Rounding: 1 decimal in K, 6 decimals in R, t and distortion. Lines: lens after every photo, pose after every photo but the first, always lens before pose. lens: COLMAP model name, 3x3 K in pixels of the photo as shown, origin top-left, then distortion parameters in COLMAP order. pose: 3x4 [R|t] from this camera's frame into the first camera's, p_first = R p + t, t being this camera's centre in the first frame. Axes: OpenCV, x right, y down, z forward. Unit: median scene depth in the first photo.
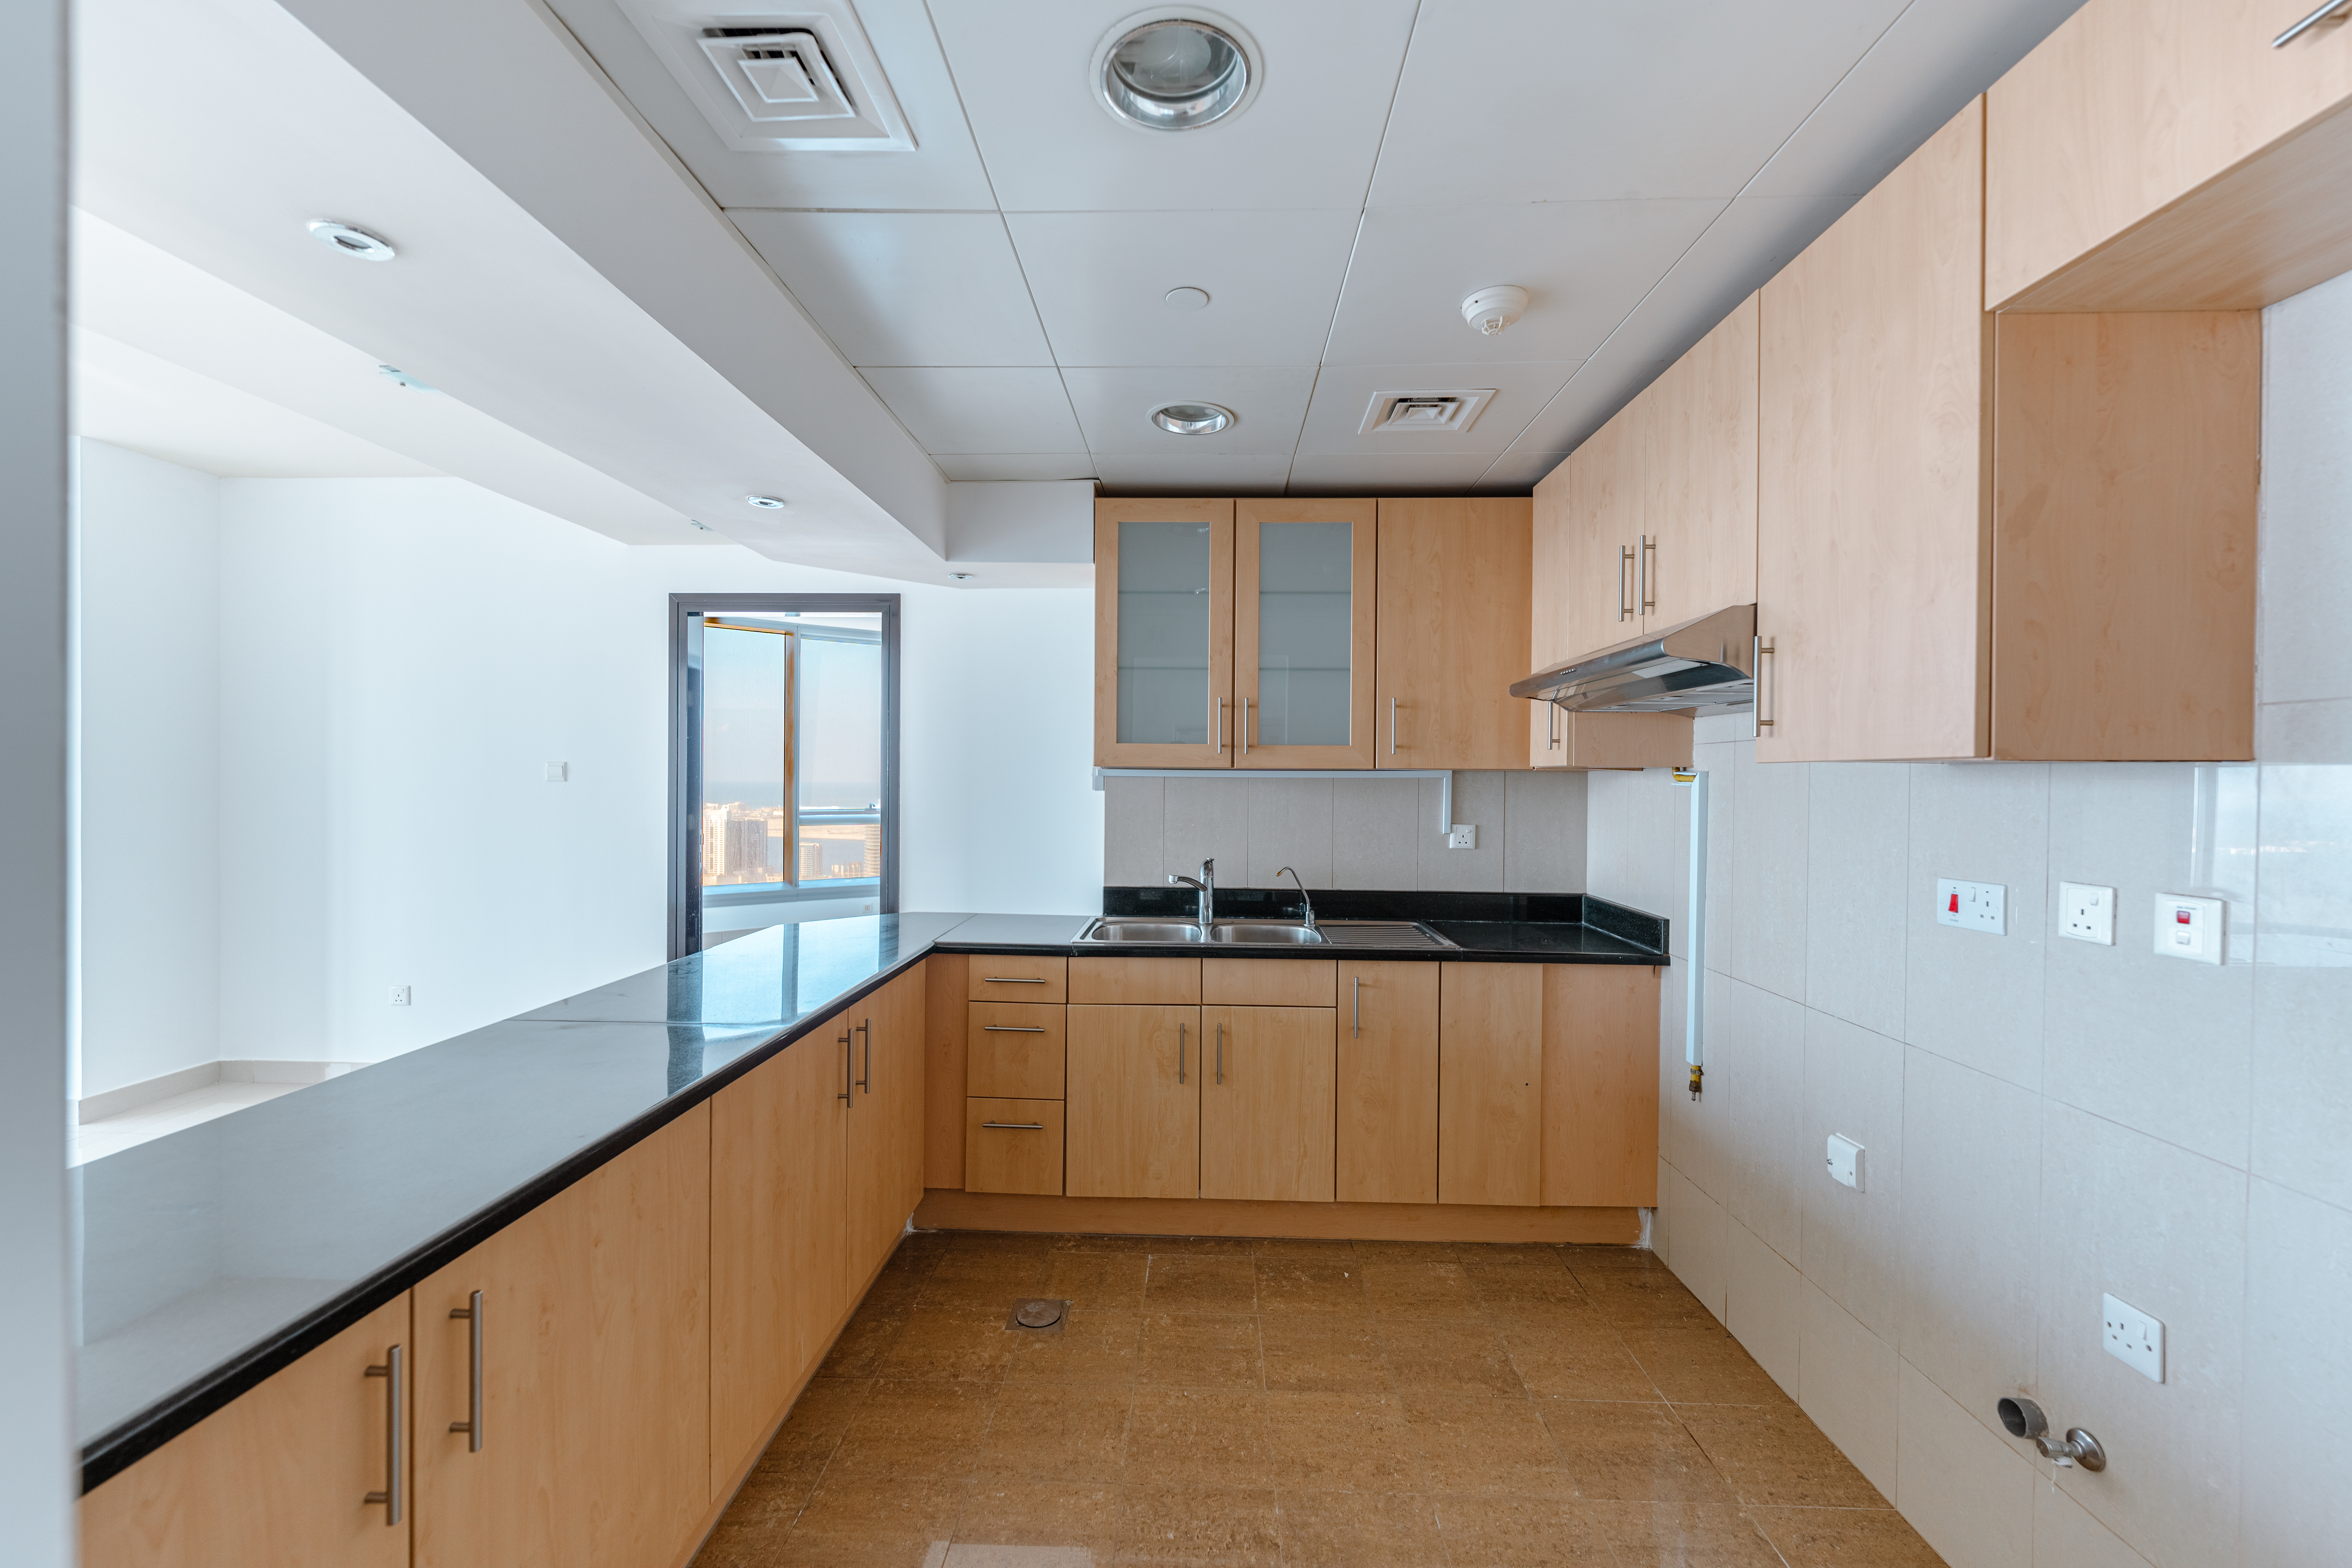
lens RADIAL K [[945.3, 0, 1176.0], [0, 945.3, 784.0], [0, 0, 1]] dist [-0.000356, 0.000019]
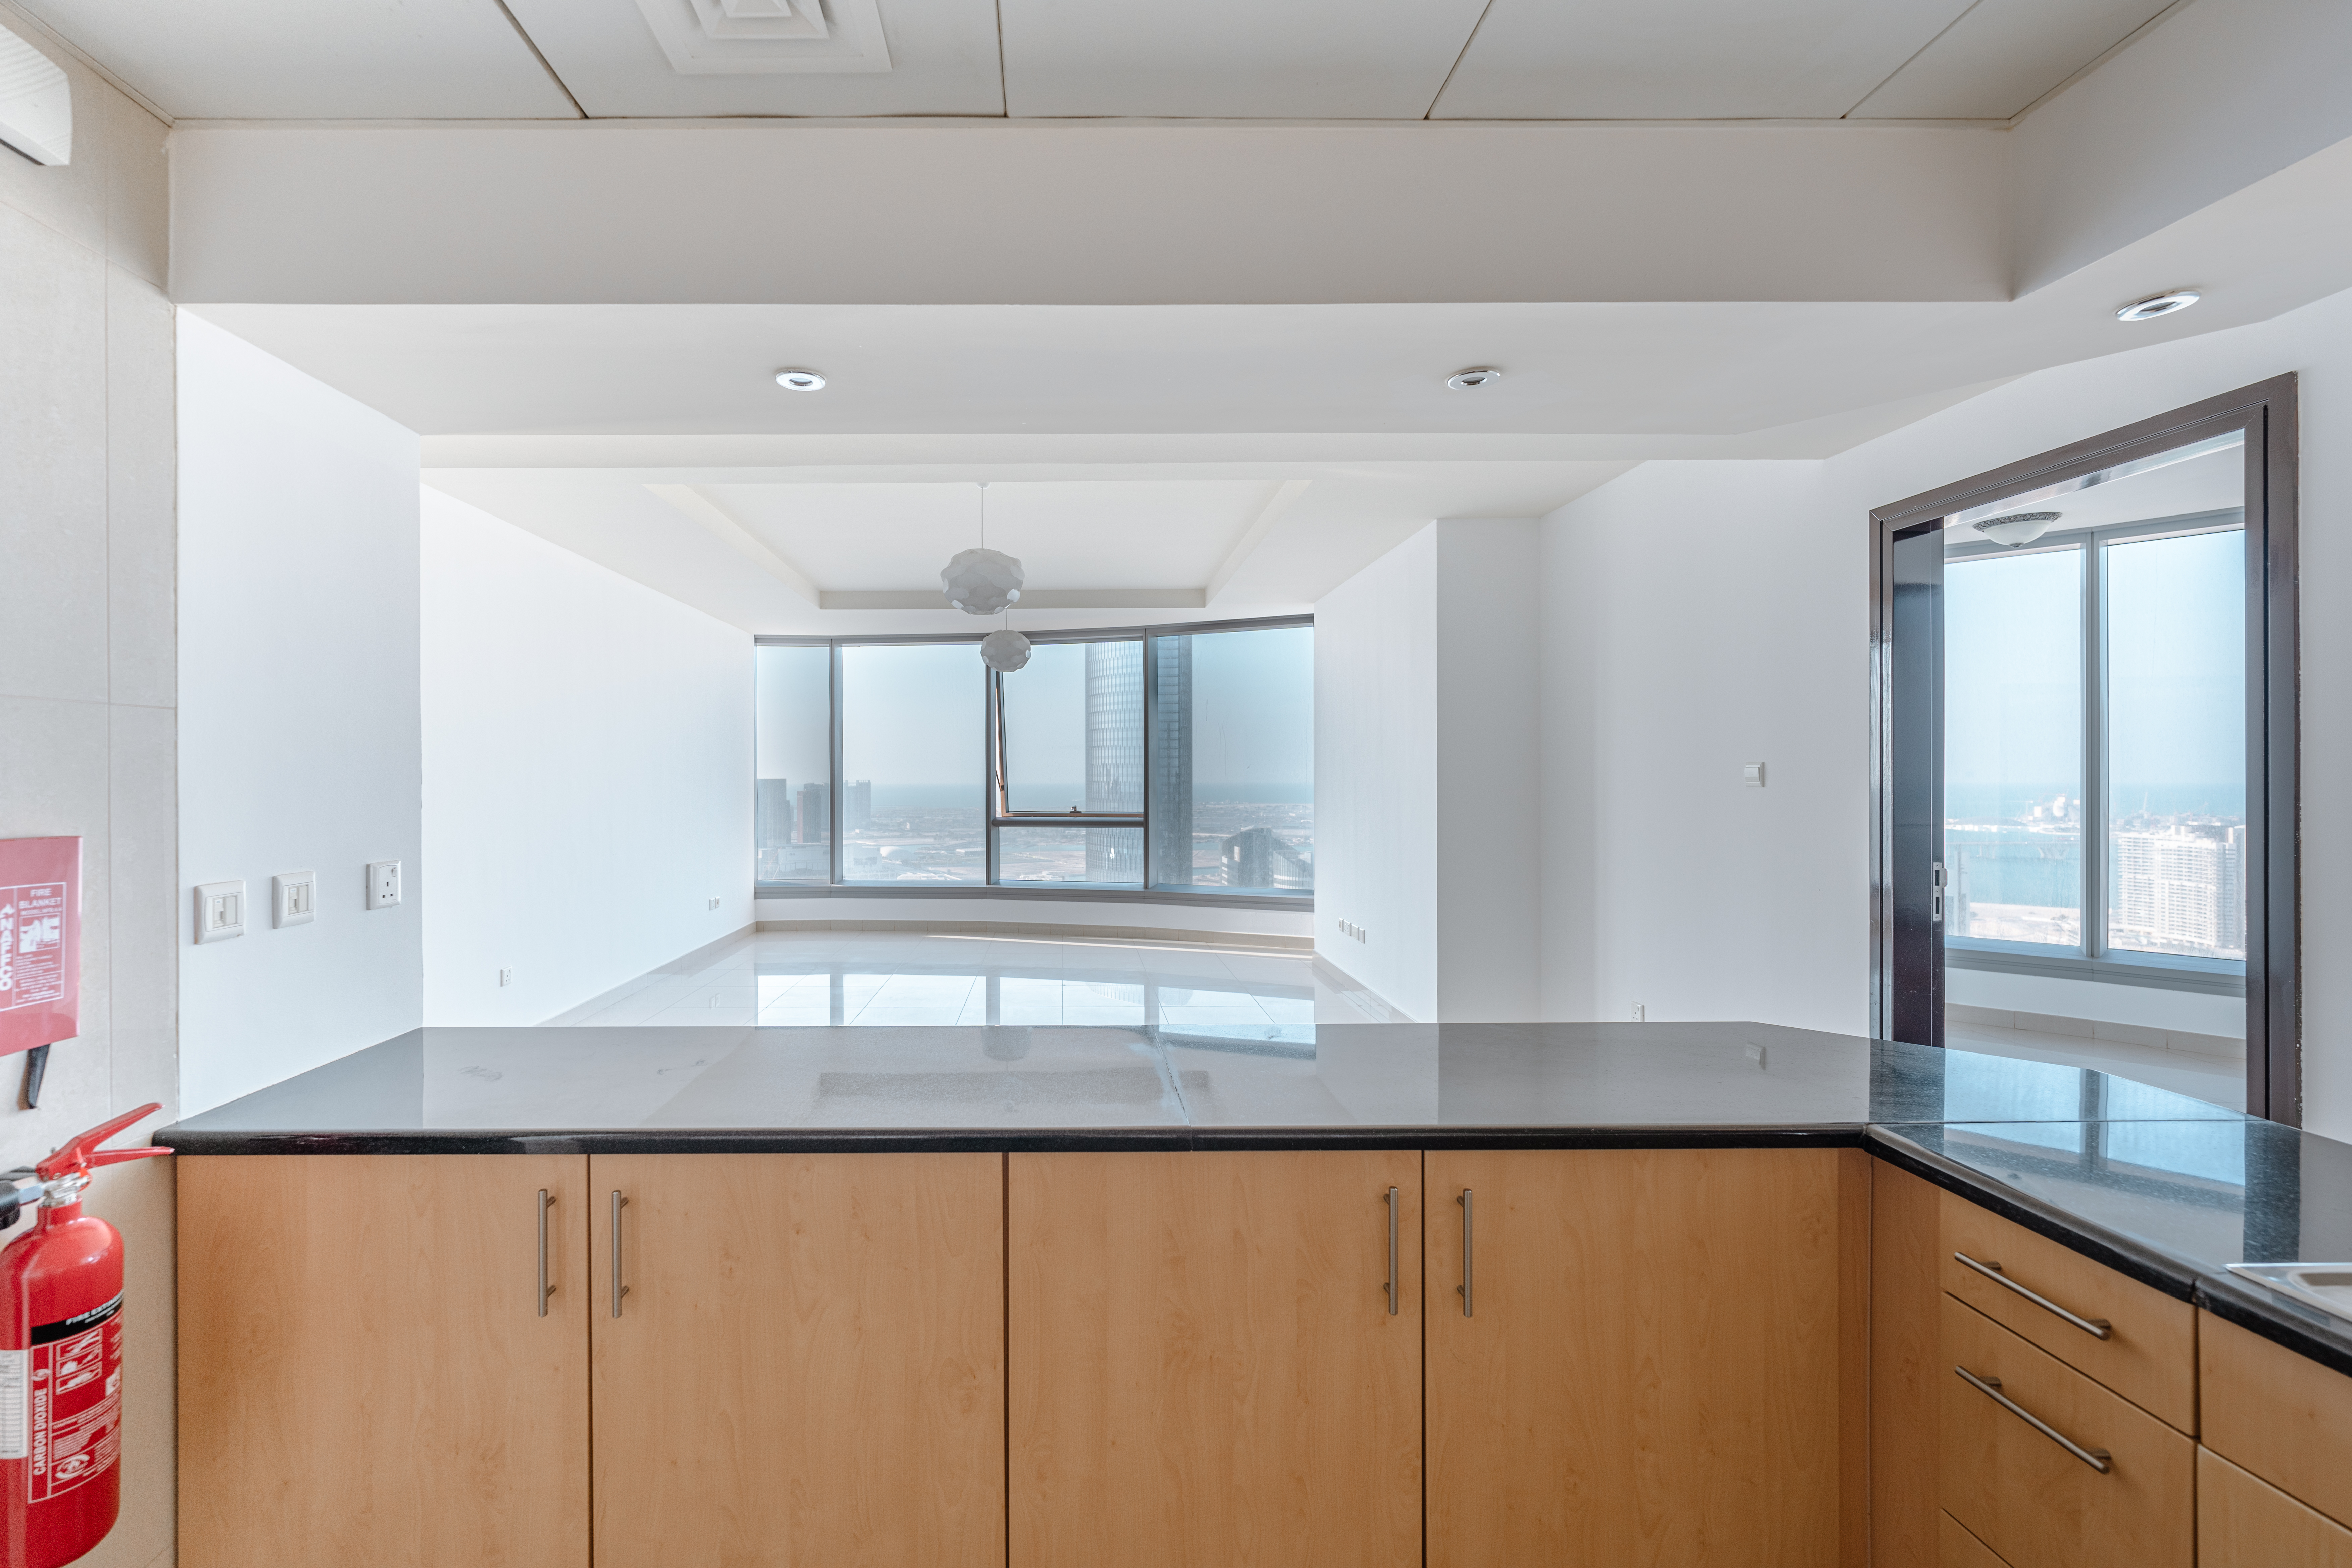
lens RADIAL K [[1015.5, 0, 1176.0], [0, 1015.5, 784.0], [0, 0, 1]] dist [0.000269, -0.000004]
pose [[0.036452, 0.000109, -0.999335, 0.239316], [-0.001678, 0.999999, 0.000048, -0.005597], [0.999334, 0.001675, 0.036452, 0.619267]]
